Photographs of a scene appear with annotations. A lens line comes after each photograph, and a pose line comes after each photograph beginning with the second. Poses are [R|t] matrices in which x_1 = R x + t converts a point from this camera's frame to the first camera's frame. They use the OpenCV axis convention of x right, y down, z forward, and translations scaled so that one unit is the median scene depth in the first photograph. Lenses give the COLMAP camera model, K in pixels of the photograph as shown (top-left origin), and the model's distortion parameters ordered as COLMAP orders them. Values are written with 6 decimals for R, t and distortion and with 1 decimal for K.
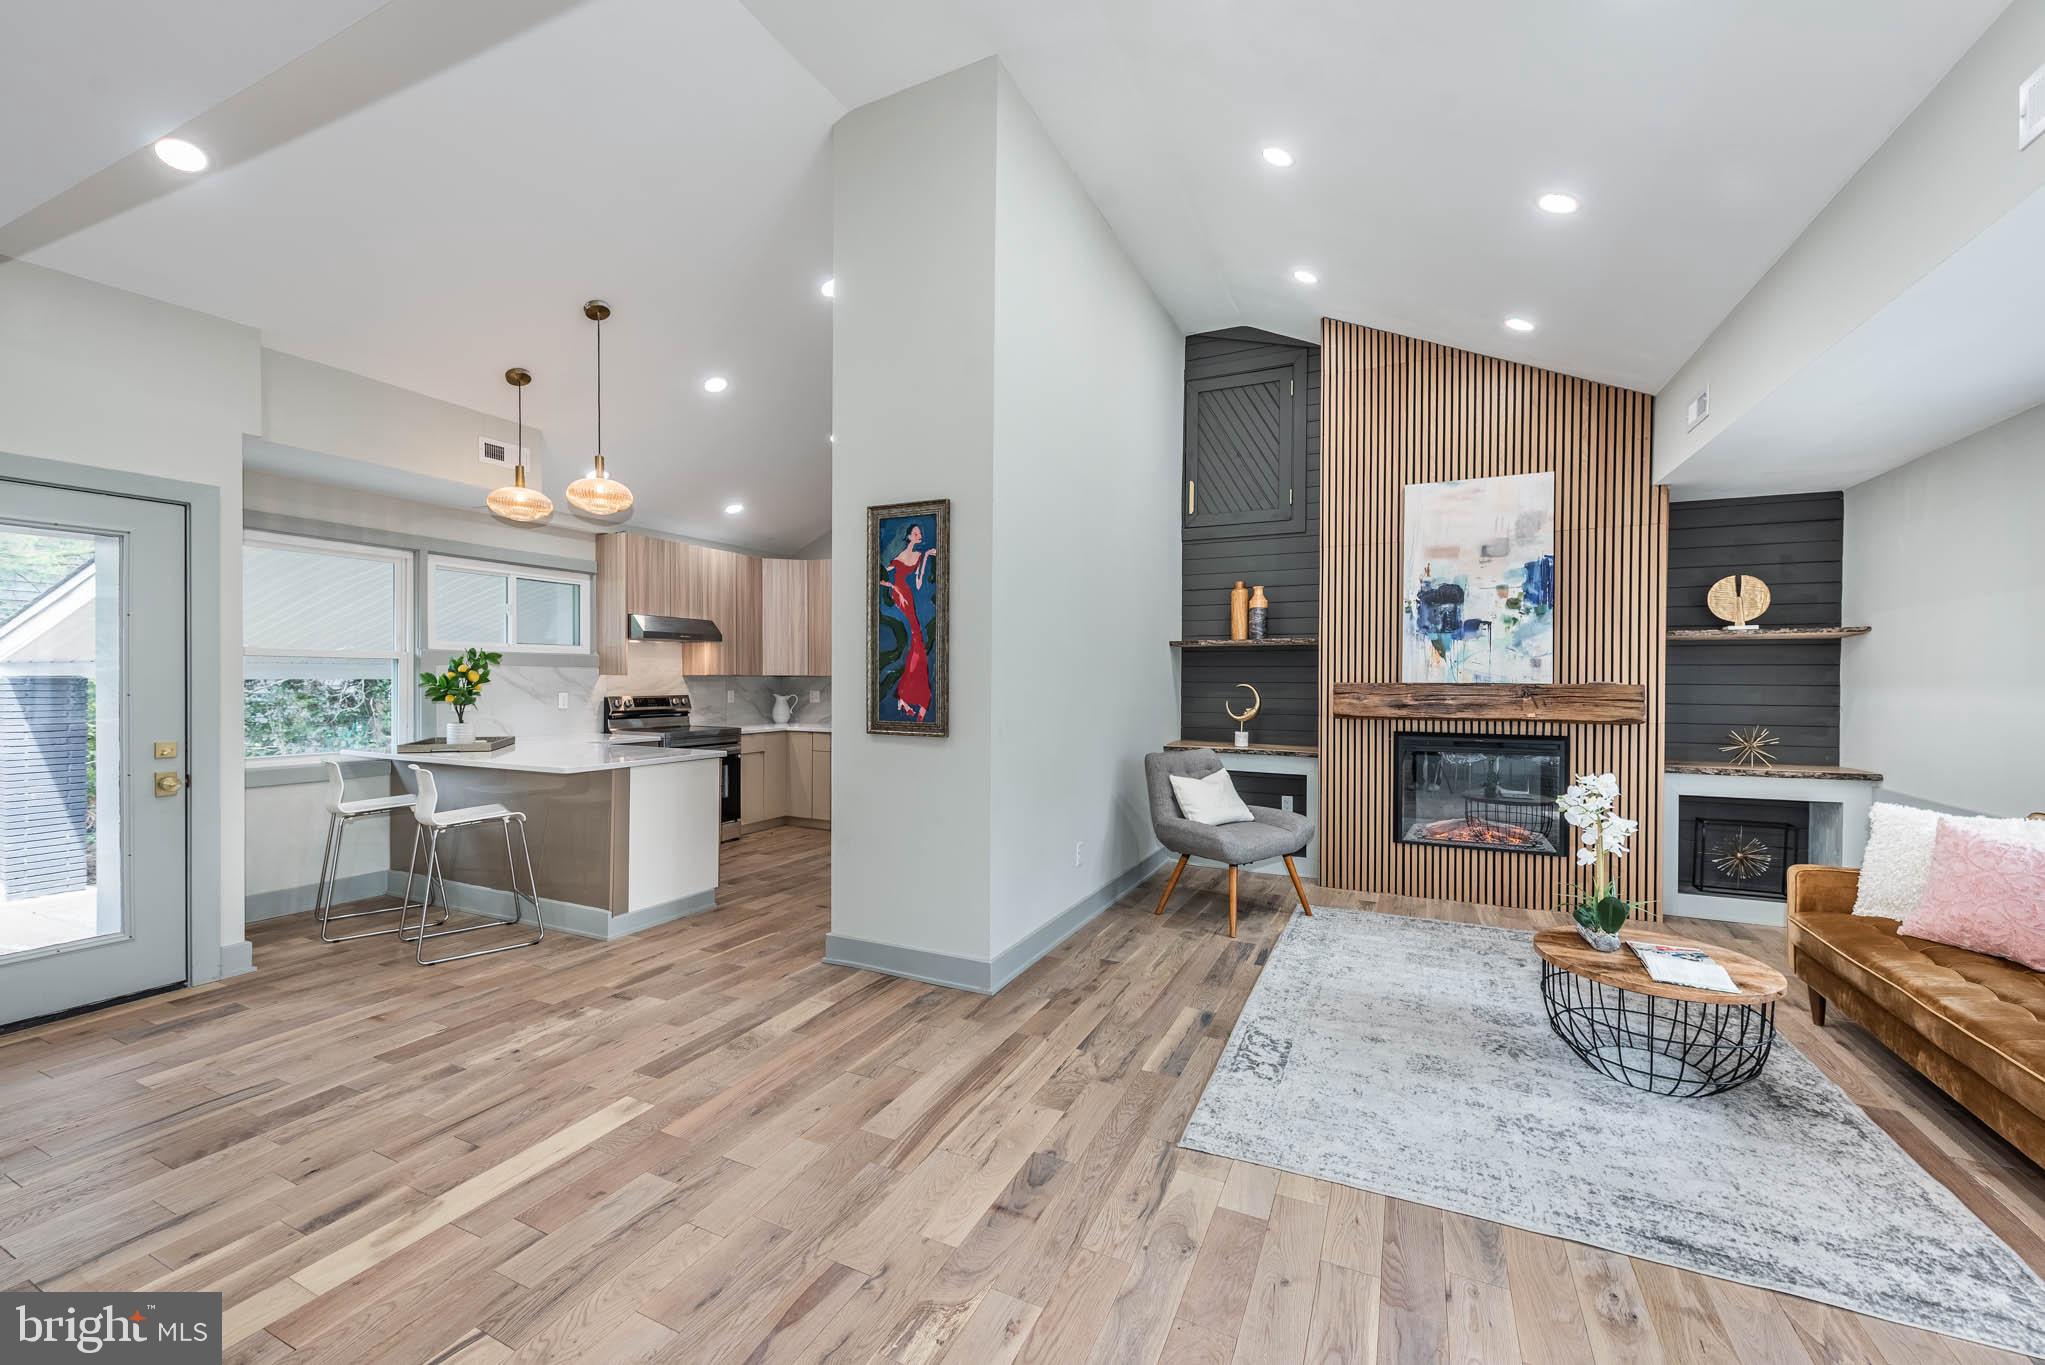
lens RADIAL K [[815.0, 0, 1016.0], [0, 815.0, 675.0], [0, 0, 1]] dist [0.014416, -0.004047]
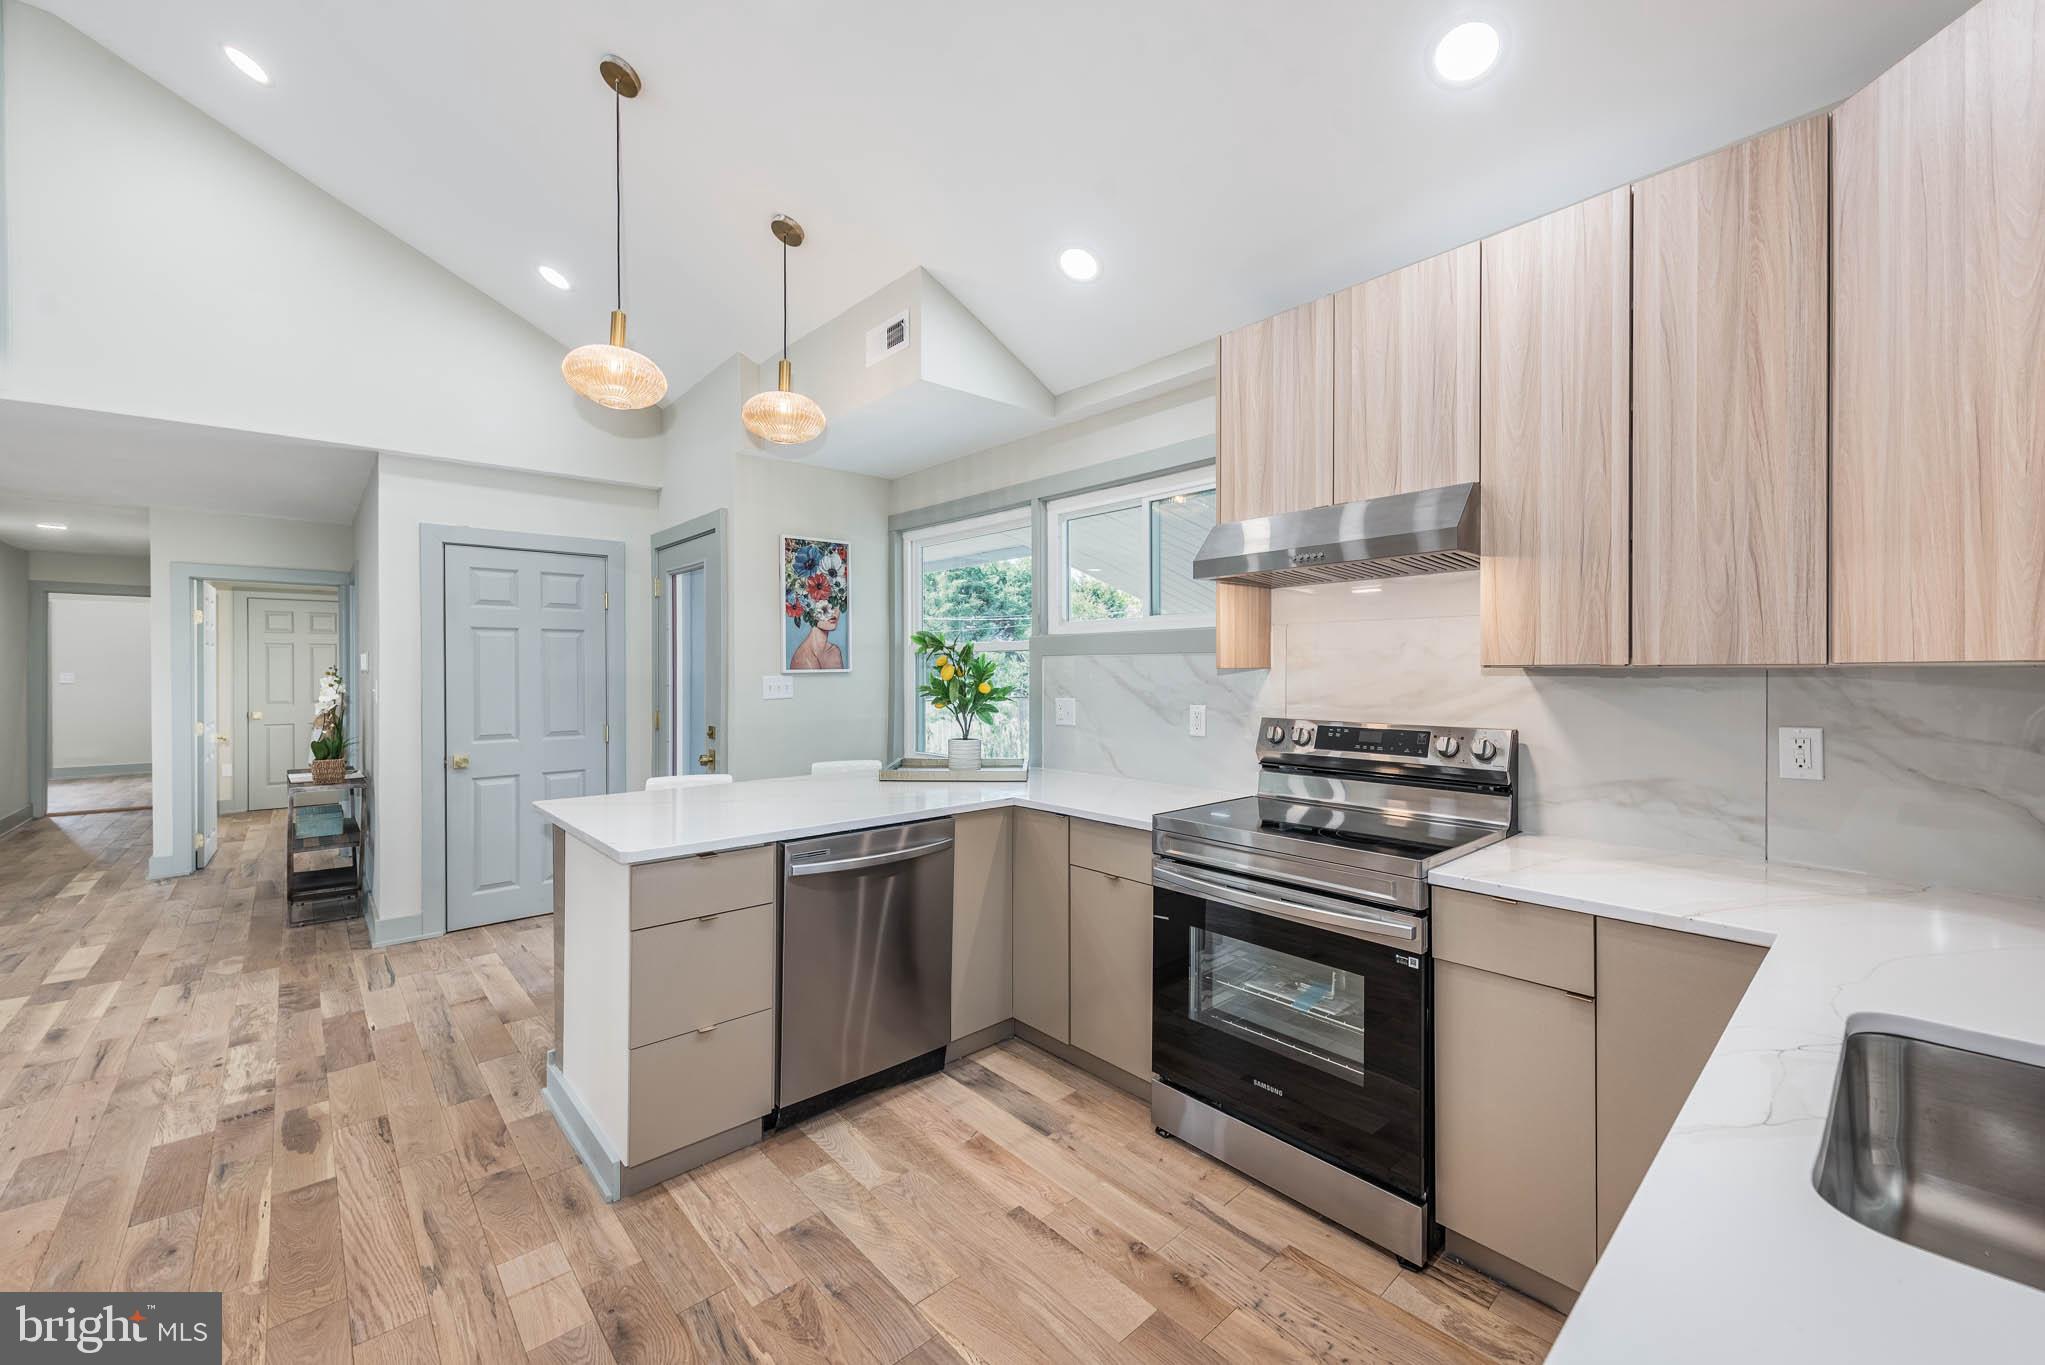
lens RADIAL K [[815.0, 0, 996.0], [0, 815.0, 668.4], [0, 0, 1]] dist [0.014416, -0.004047]
pose [[-0.394900, -0.008231, -0.918687, -0.050544], [0.001283, 0.999954, -0.009511, 0.004689], [0.918723, -0.004934, -0.394871, 1.349293]]
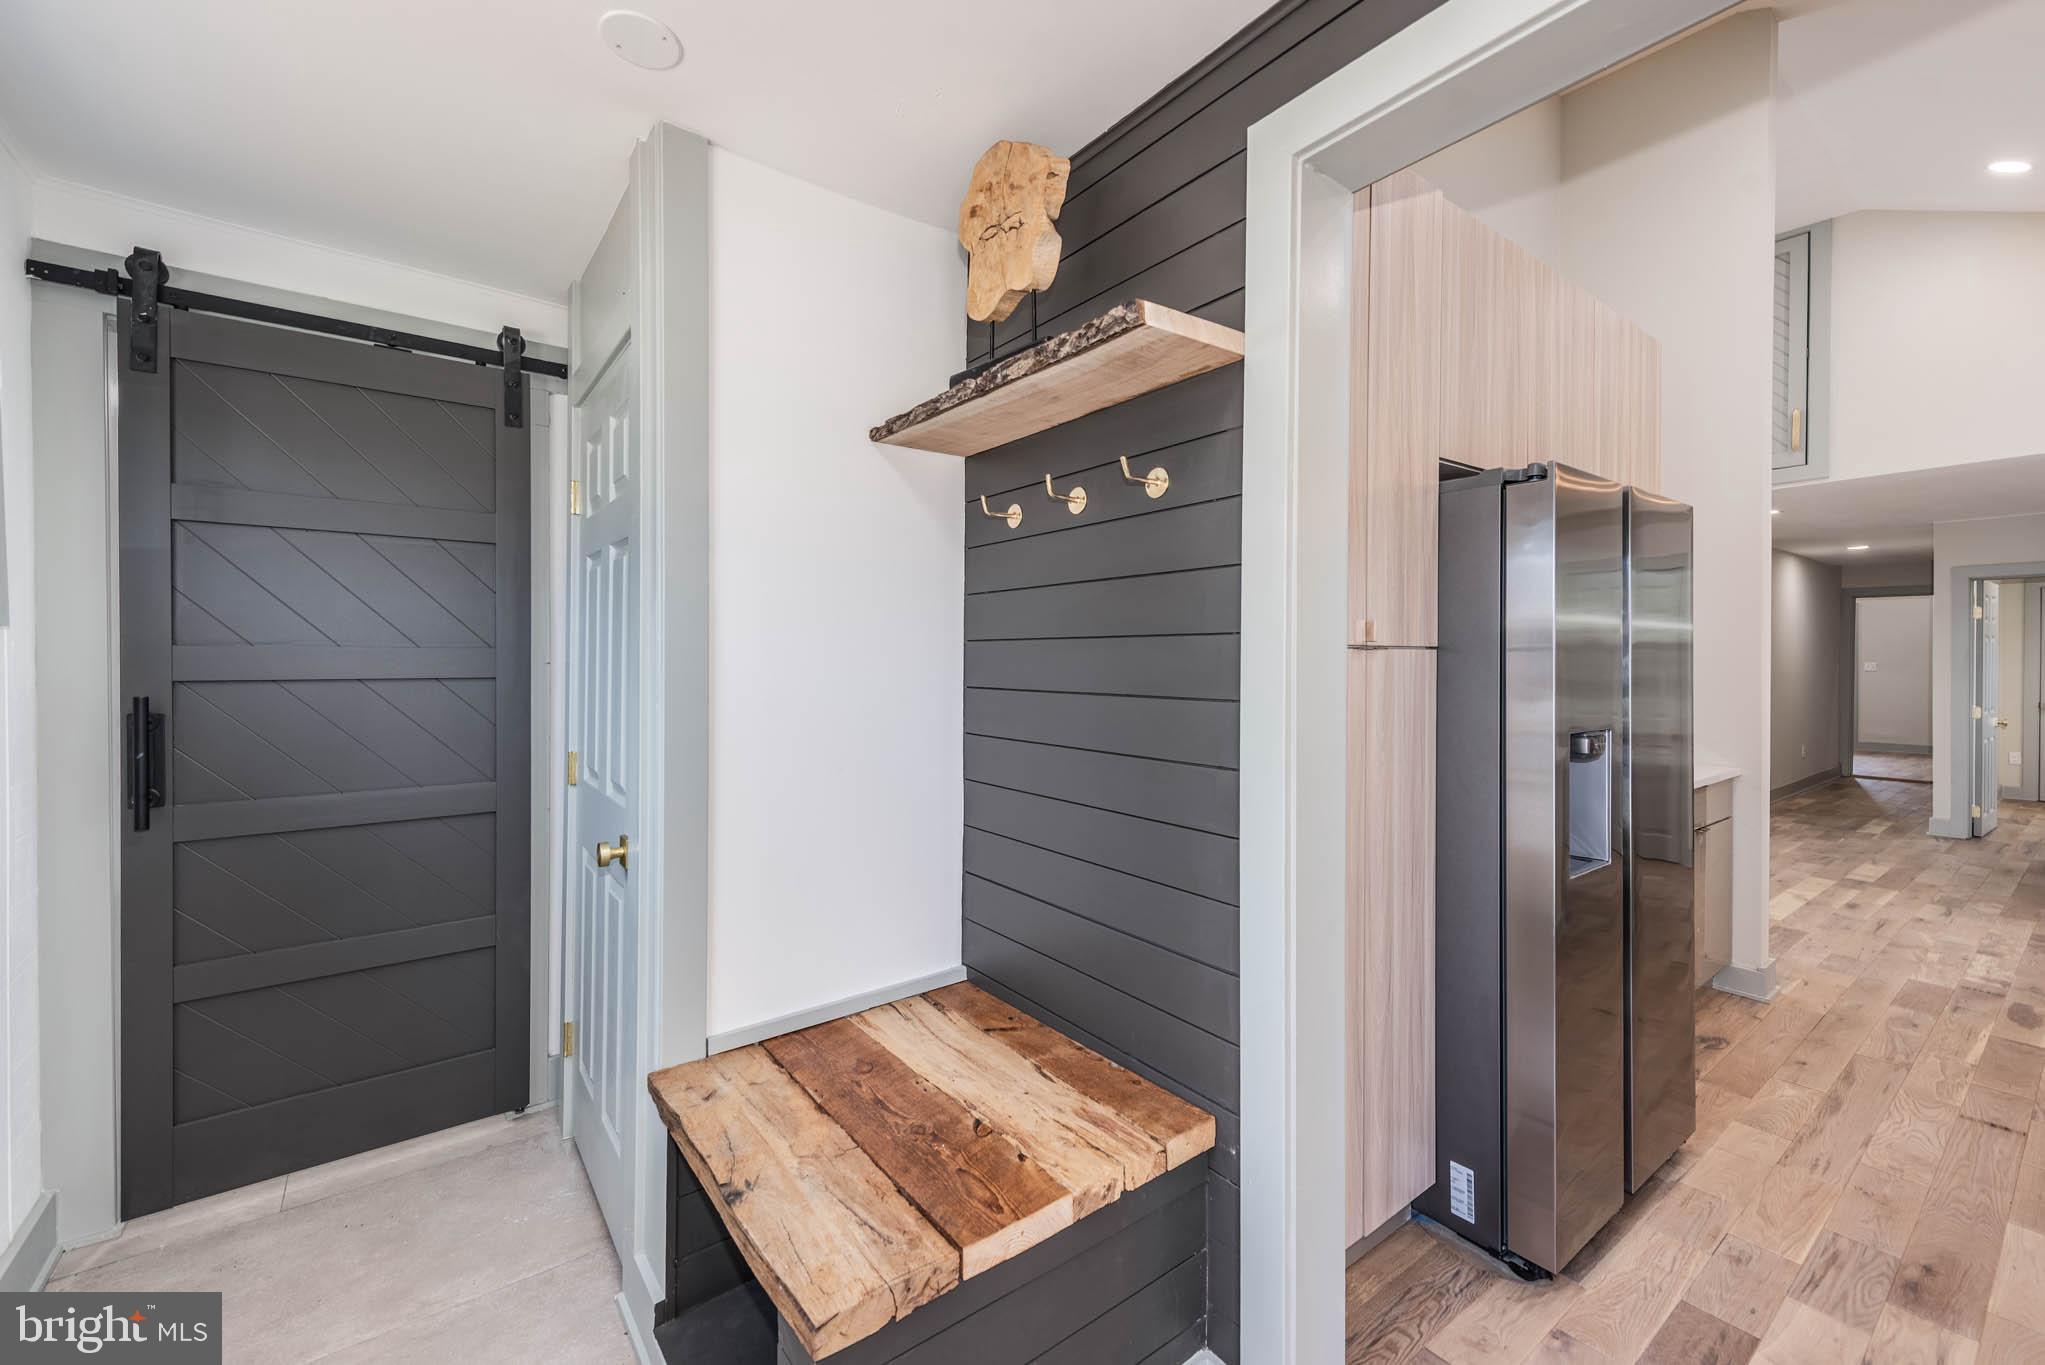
lens RADIAL K [[815.0, 0, 1029.8], [0, 815.0, 670.8], [0, 0, 1]] dist [0.014416, -0.004047]
pose [[-0.887630, -0.015398, 0.460300, 0.054115], [-0.009406, 0.999839, 0.015308, 0.006240], [-0.460462, 0.009258, -0.887631, 1.696779]]
